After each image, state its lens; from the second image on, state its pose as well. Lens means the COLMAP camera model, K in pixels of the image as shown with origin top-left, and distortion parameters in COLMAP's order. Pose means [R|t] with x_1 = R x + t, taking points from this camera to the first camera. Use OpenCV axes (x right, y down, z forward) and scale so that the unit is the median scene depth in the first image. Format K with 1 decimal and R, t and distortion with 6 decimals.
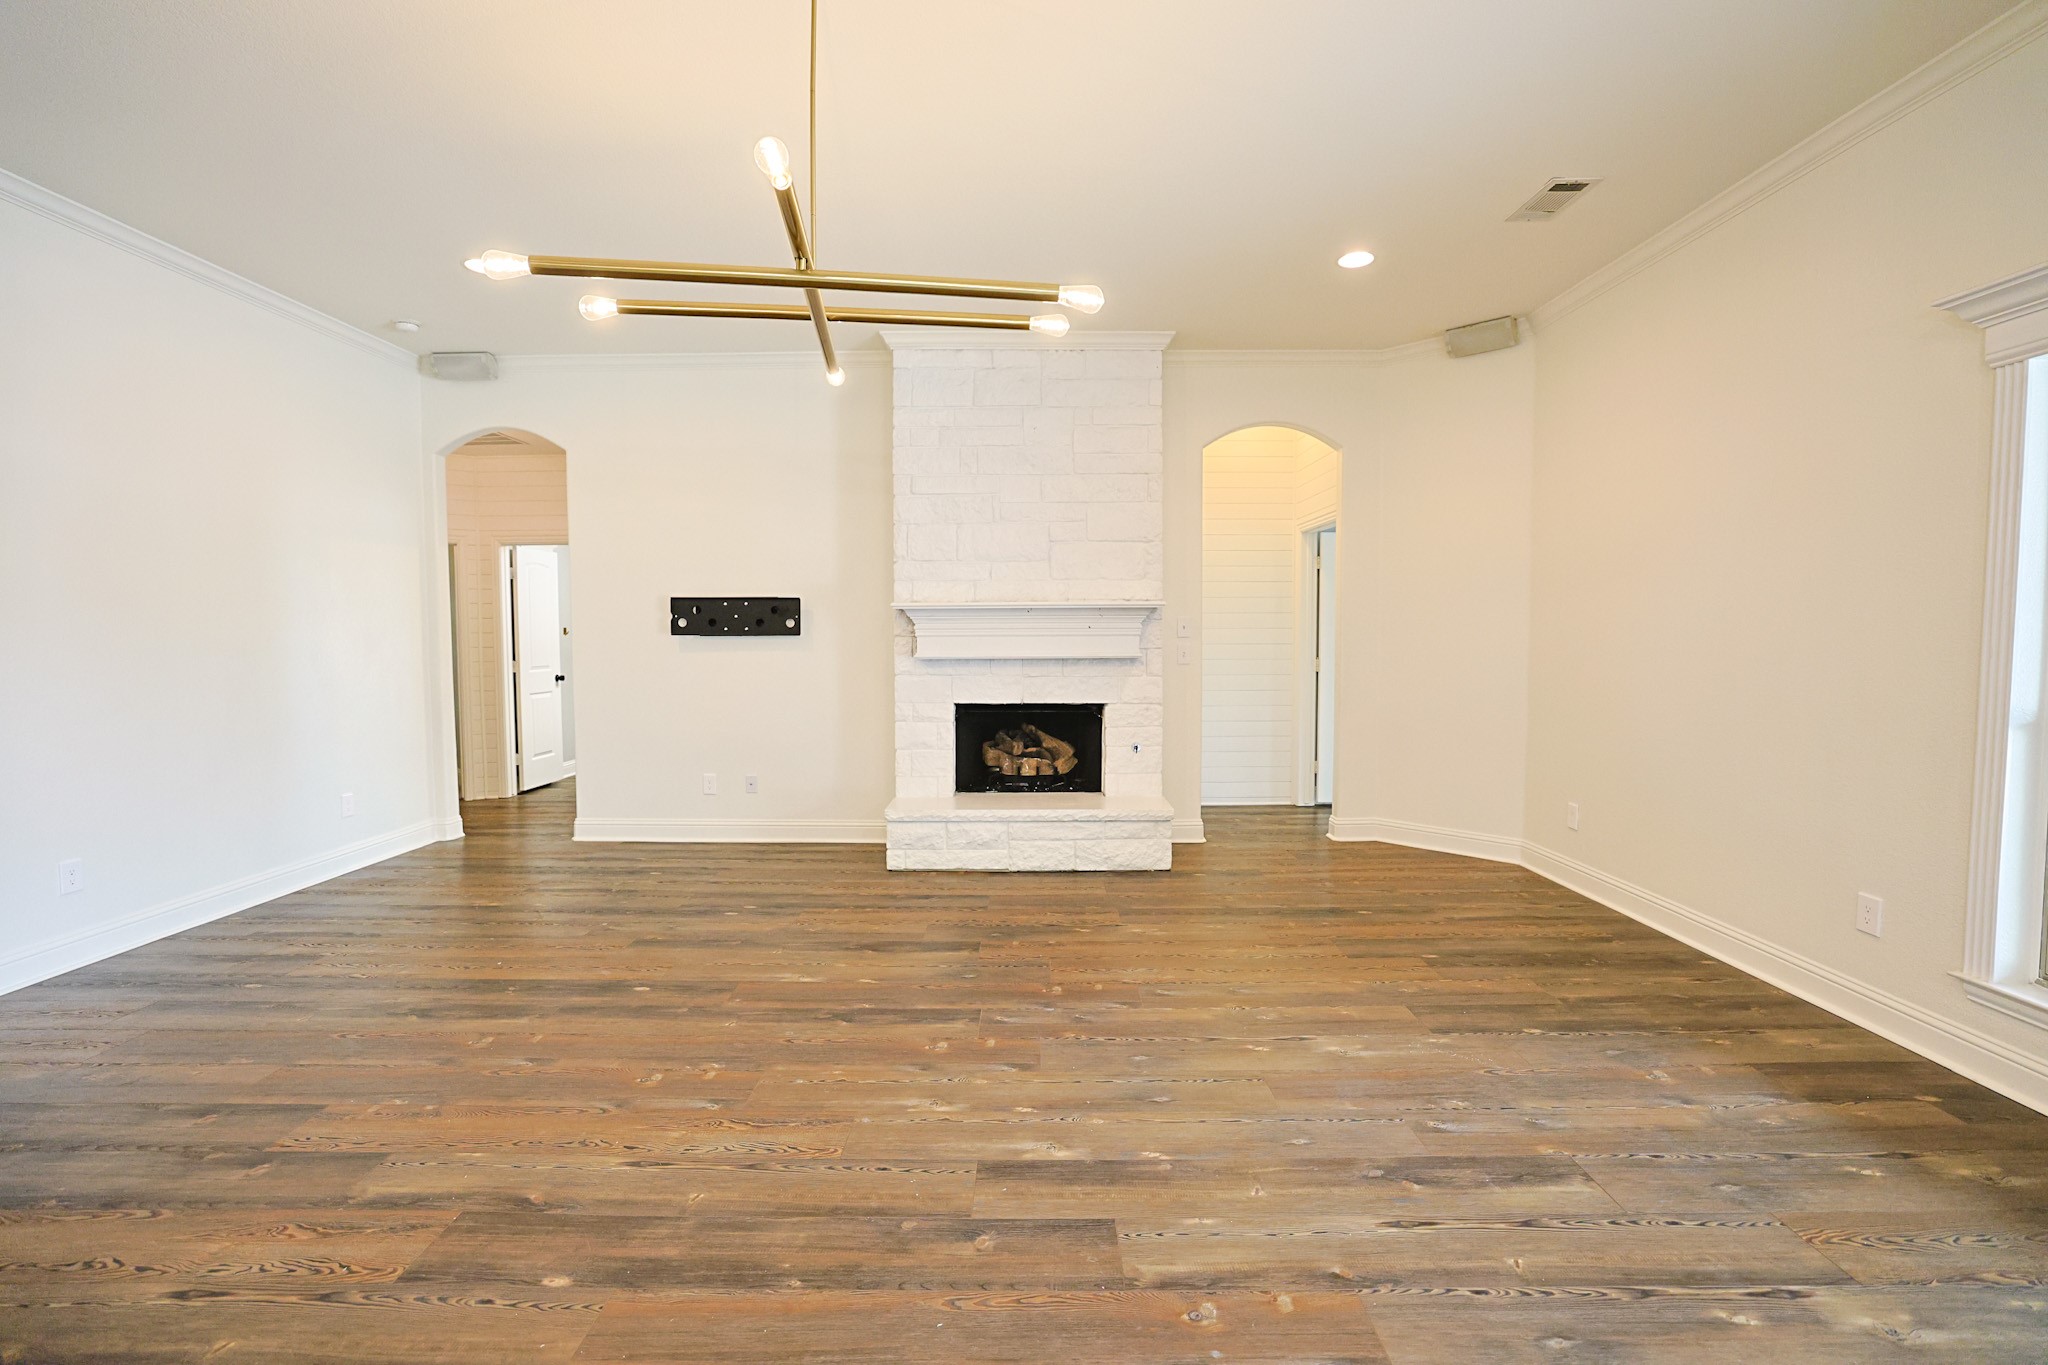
lens RADIAL K [[883.4, 0, 1019.9], [0, 883.4, 677.0], [0, 0, 1]] dist [-0.036292, 0.012514]
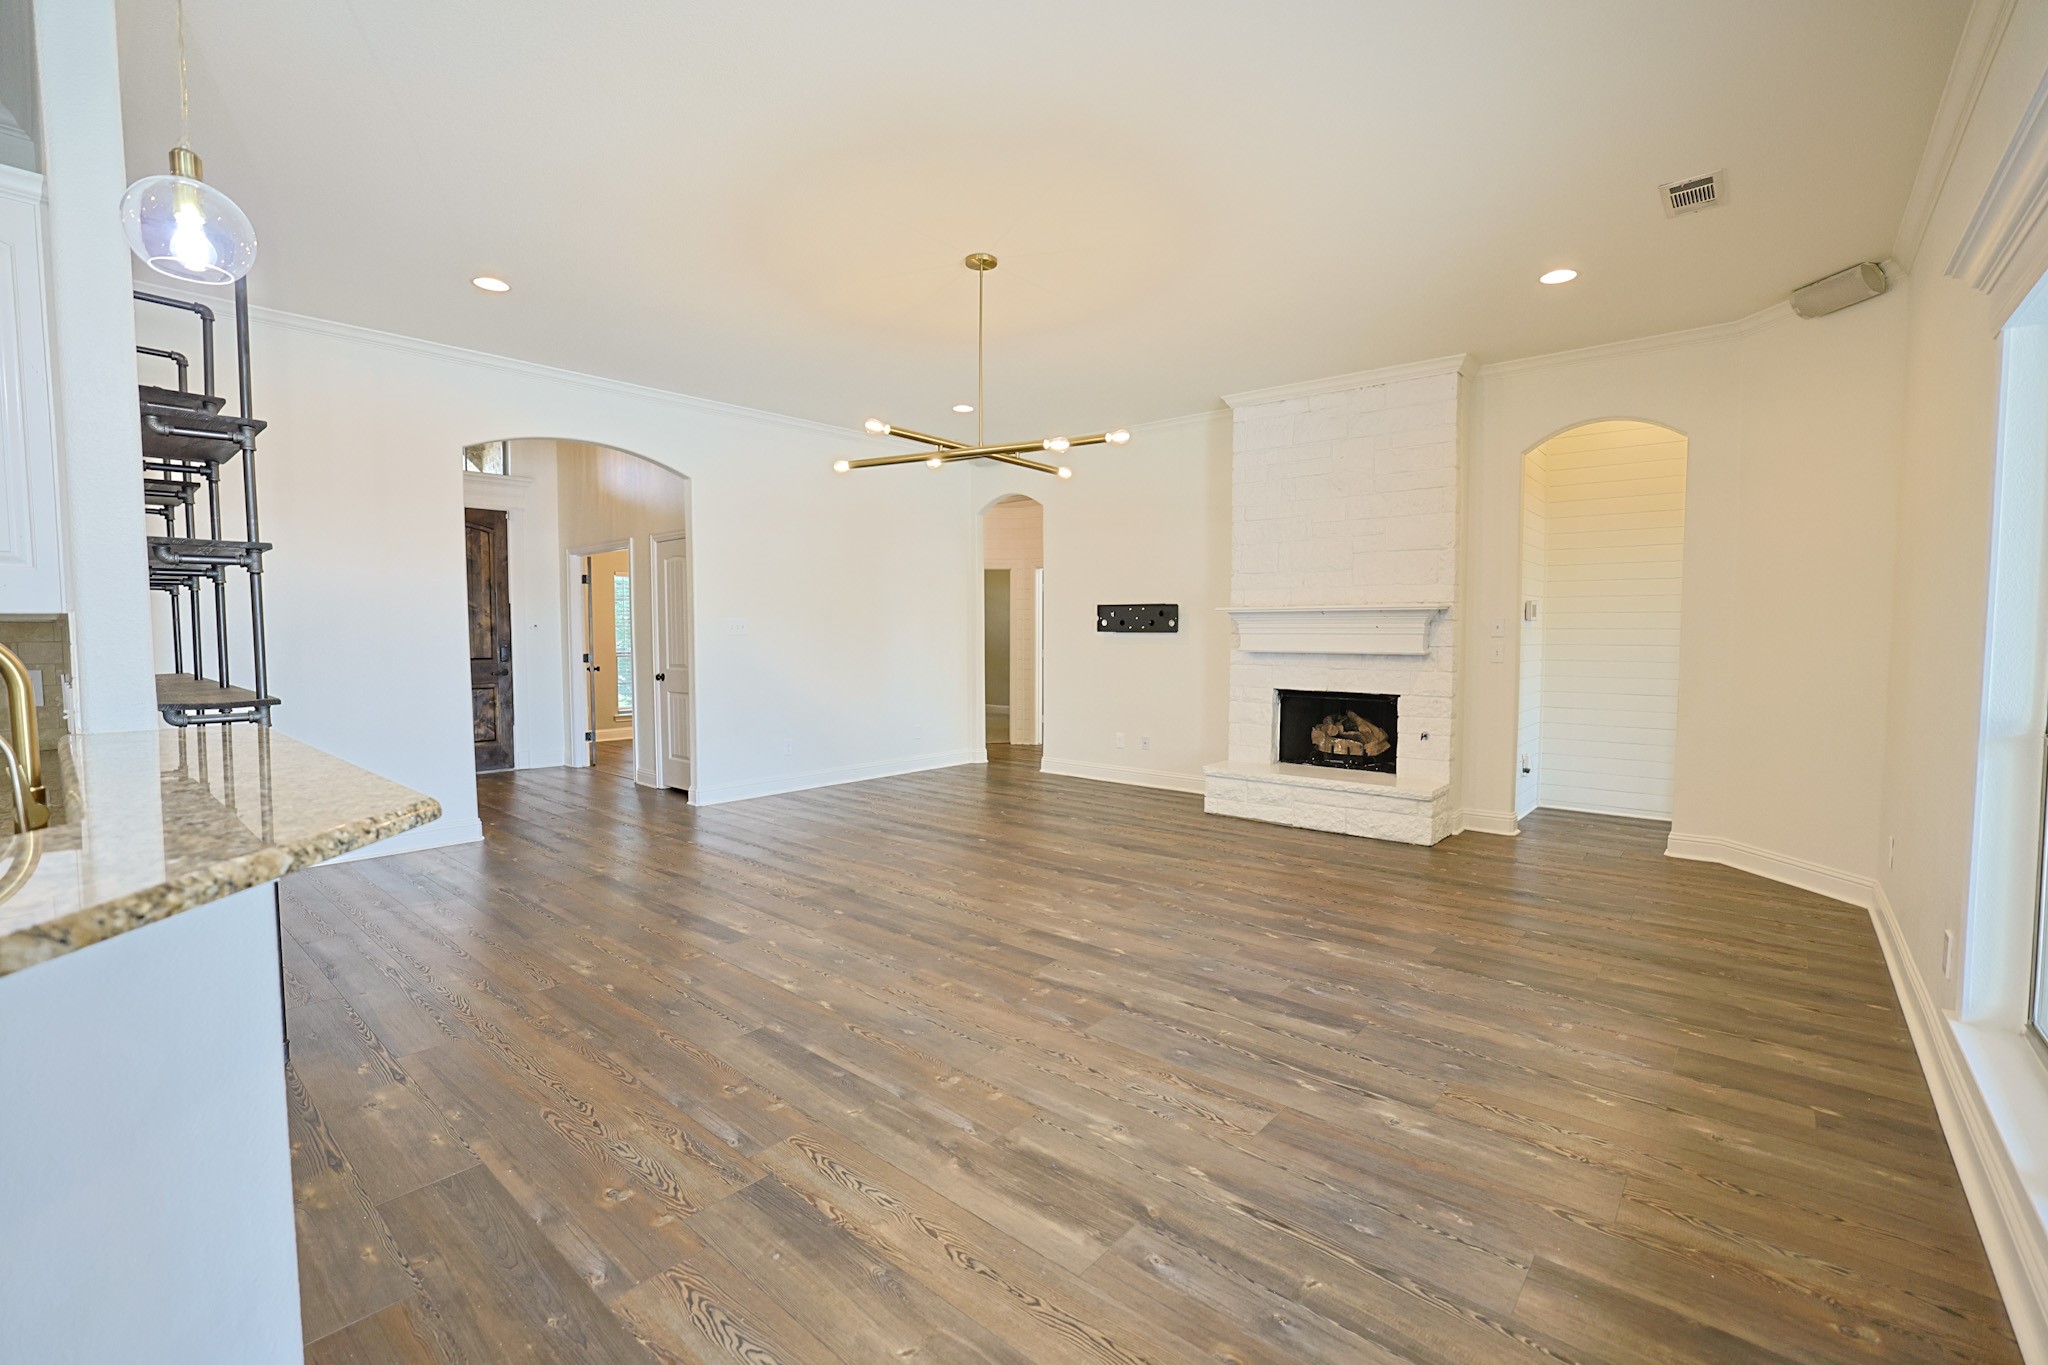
lens RADIAL K [[883.4, 0, 1019.9], [0, 883.4, 677.0], [0, 0, 1]] dist [-0.036292, 0.012514]
pose [[0.757517, 0.037835, -0.651718, 0.486071], [-0.035906, 0.999223, 0.016275, 0.007059], [0.651827, 0.011072, 0.758287, -0.170513]]
